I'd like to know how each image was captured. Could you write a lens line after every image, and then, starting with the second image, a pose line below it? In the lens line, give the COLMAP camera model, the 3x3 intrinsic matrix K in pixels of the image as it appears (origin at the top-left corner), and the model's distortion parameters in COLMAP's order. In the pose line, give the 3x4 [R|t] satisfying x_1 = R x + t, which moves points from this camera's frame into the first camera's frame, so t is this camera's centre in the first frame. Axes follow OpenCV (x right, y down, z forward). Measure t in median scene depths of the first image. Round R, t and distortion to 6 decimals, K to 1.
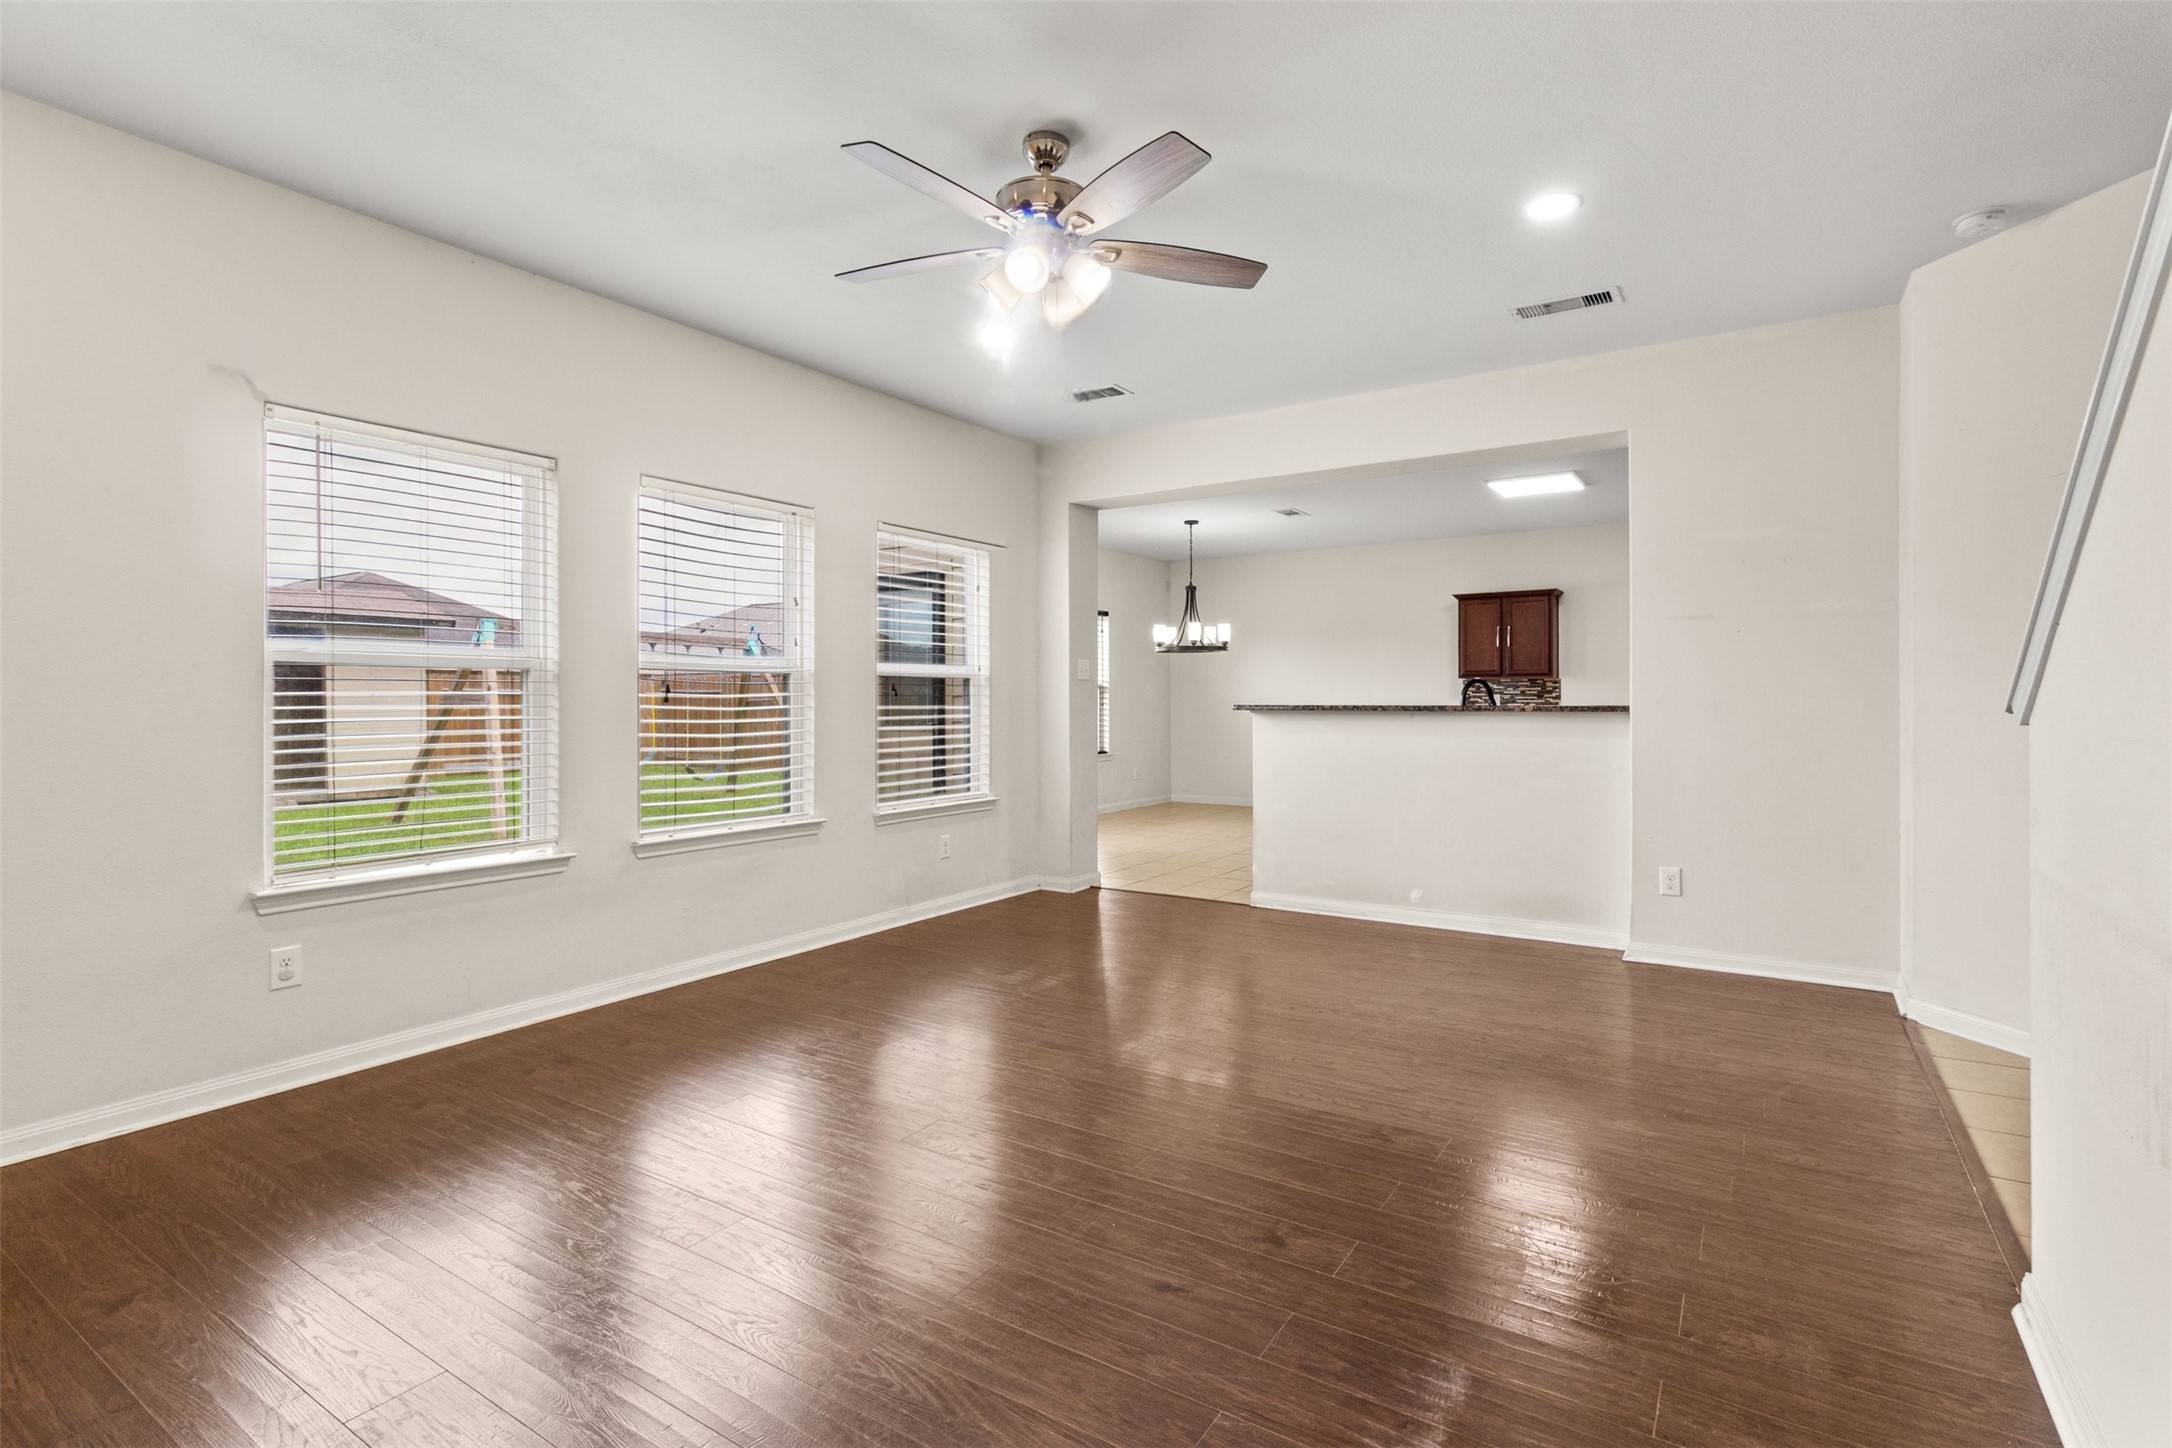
lens RADIAL K [[1010.4, 0, 1086.2], [0, 1010.4, 707.4], [0, 0, 1]] dist [0.005344, 0.001165]
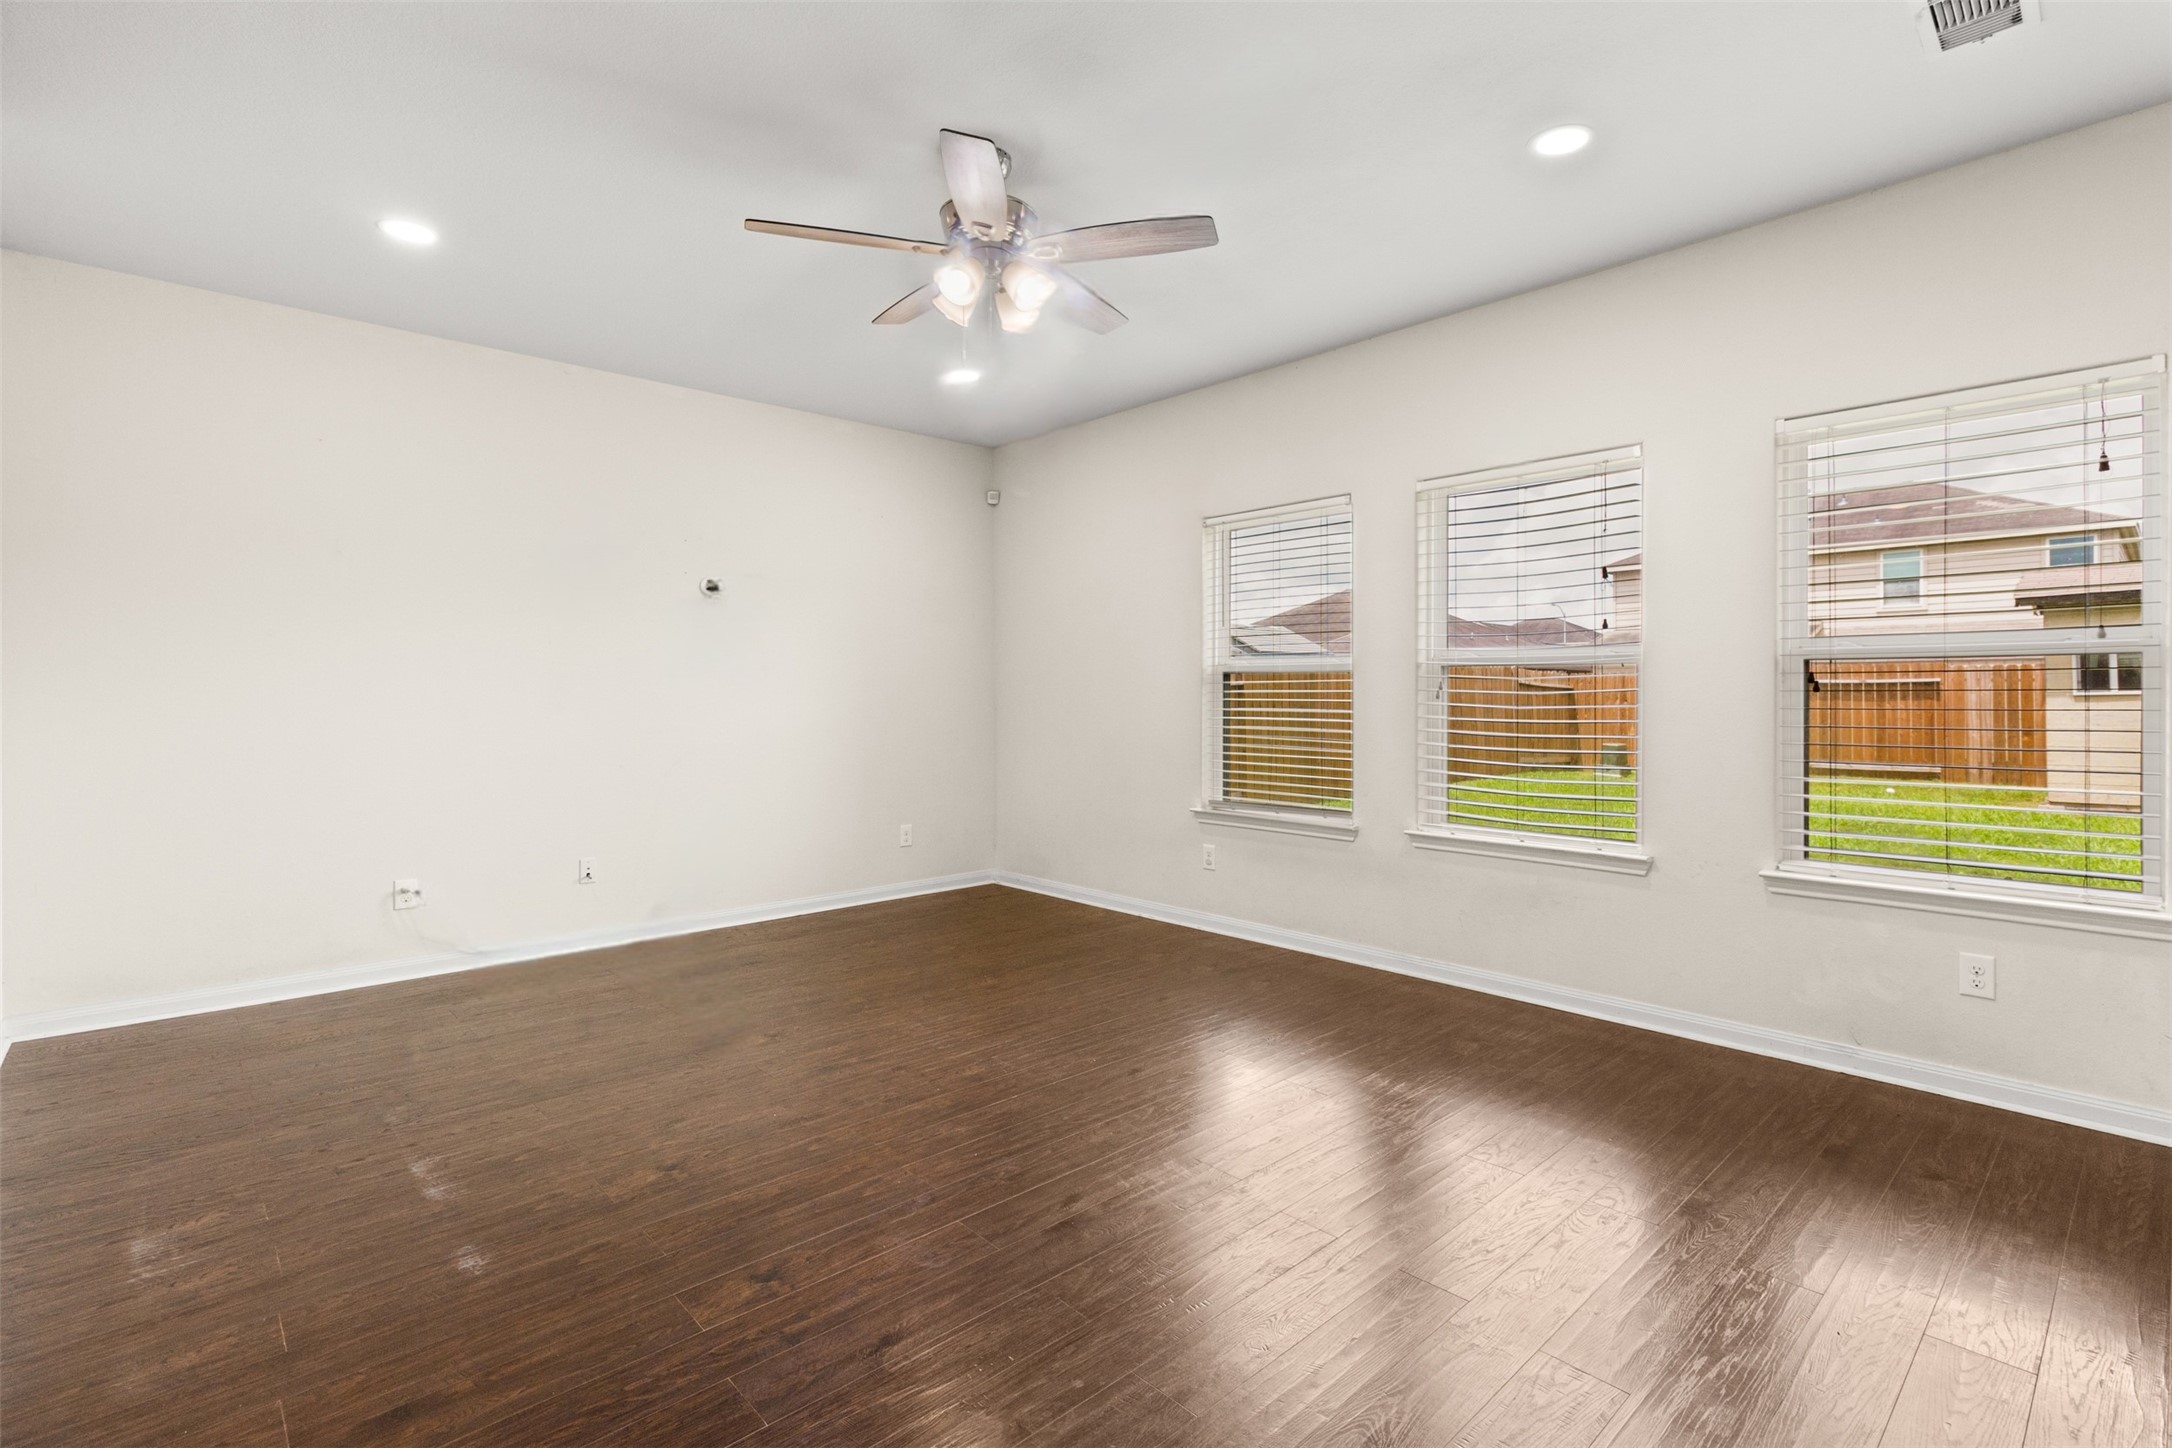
lens RADIAL K [[1010.4, 0, 1082.8], [0, 1010.4, 724.3], [0, 0, 1]] dist [0.005344, 0.001165]
pose [[-0.249892, 0.026917, -0.967899, 0.607358], [-0.006610, 0.999543, 0.029503, -0.006644], [0.968251, 0.013770, -0.249600, 0.850364]]
